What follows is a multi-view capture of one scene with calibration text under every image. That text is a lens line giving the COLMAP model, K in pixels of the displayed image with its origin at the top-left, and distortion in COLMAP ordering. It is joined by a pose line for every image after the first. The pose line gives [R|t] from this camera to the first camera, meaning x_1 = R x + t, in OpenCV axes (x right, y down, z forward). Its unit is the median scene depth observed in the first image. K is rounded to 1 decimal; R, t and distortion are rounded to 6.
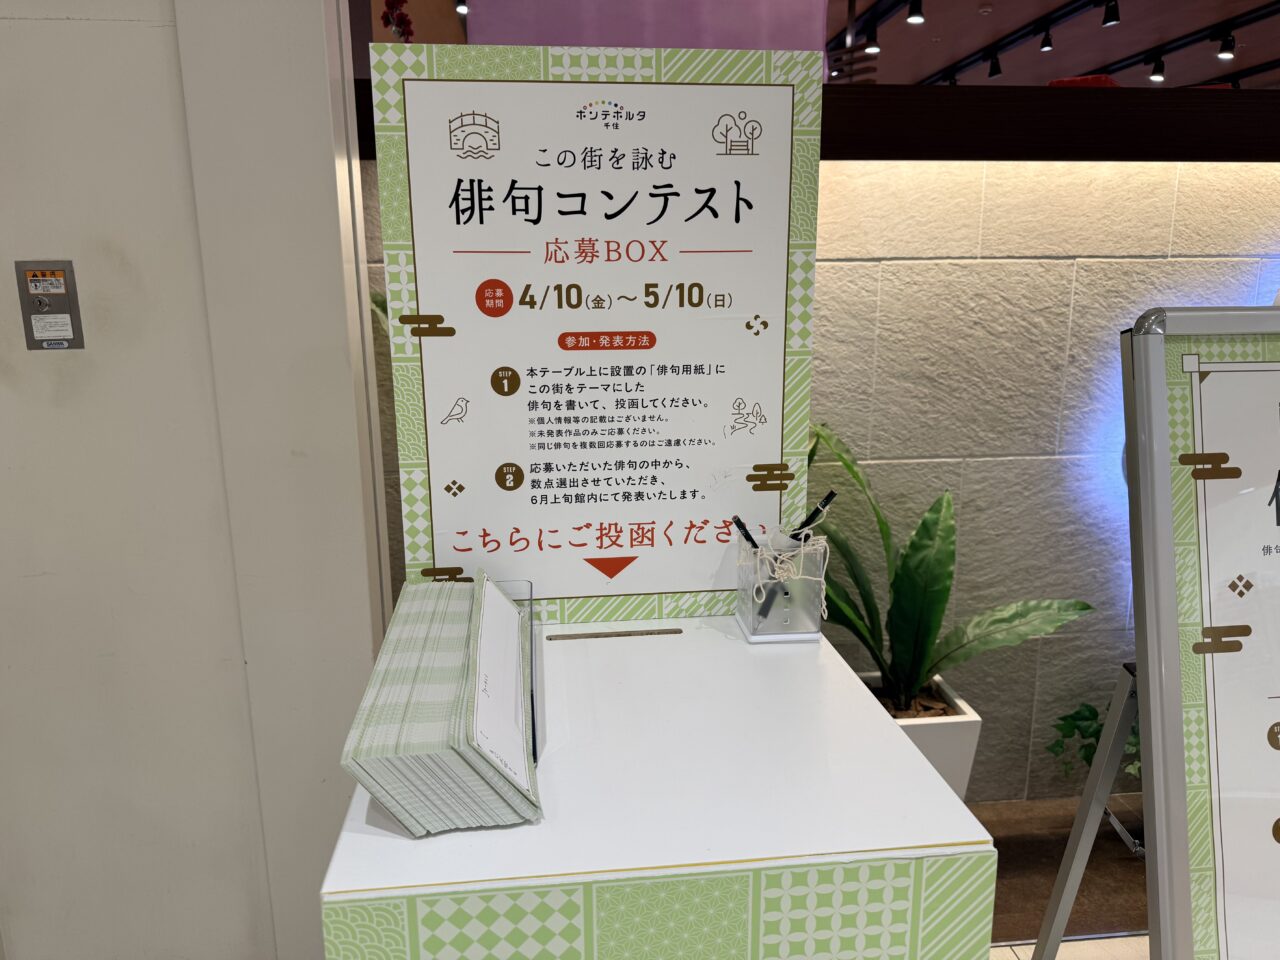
lens RADIAL K [[897.8, 0, 649.1], [0, 897.8, 482.8], [0, 0, 1]] dist [0.111358, -0.138216]
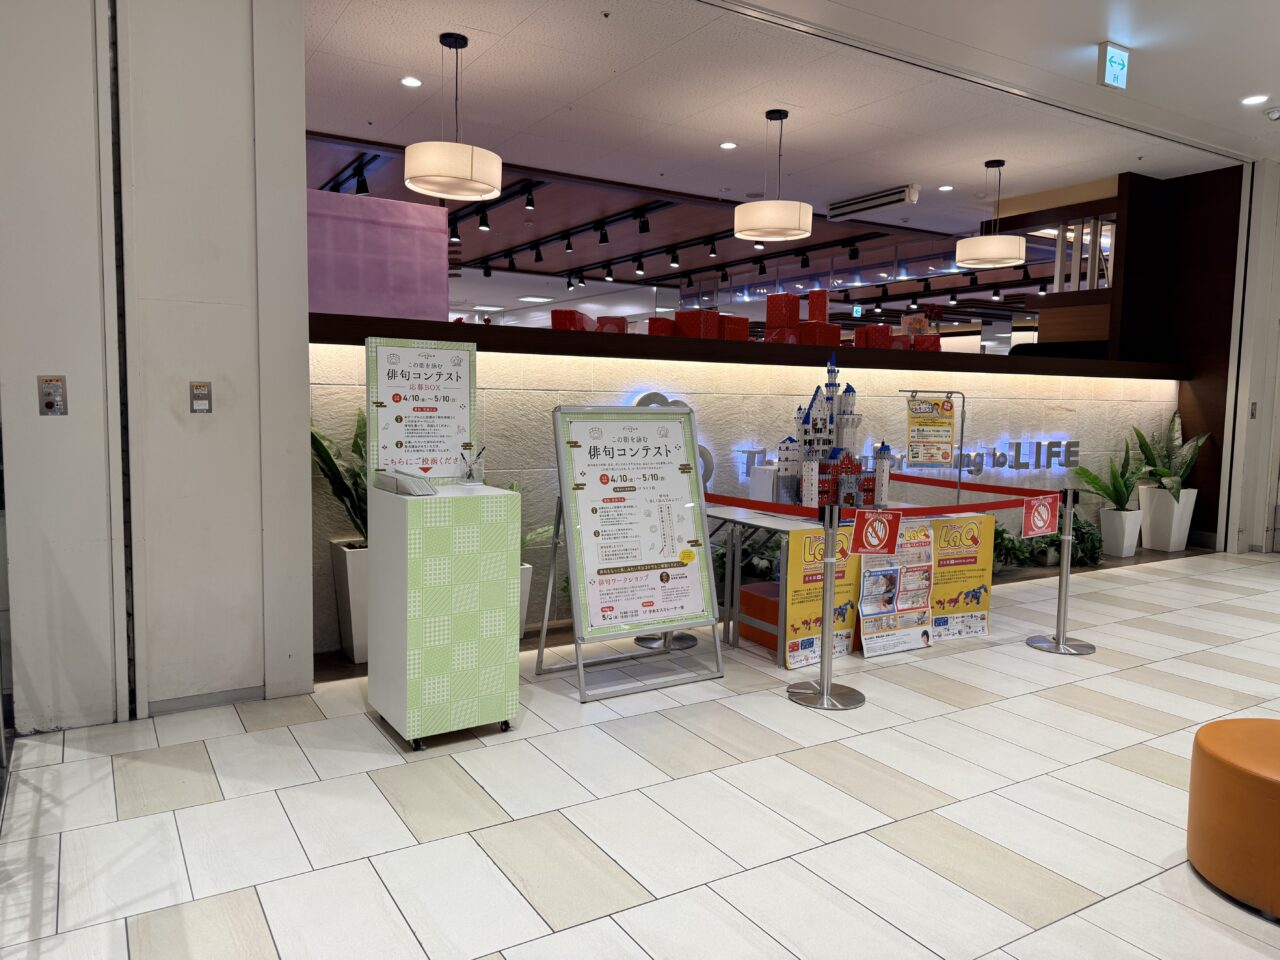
lens RADIAL K [[897.8, 0, 649.1], [0, 897.8, 482.8], [0, 0, 1]] dist [0.111358, -0.138216]
pose [[0.900116, -0.017074, 0.435315, -0.871520], [0.070261, 0.991840, -0.106379, 0.633686], [-0.429947, 0.126339, 0.893971, -2.840729]]
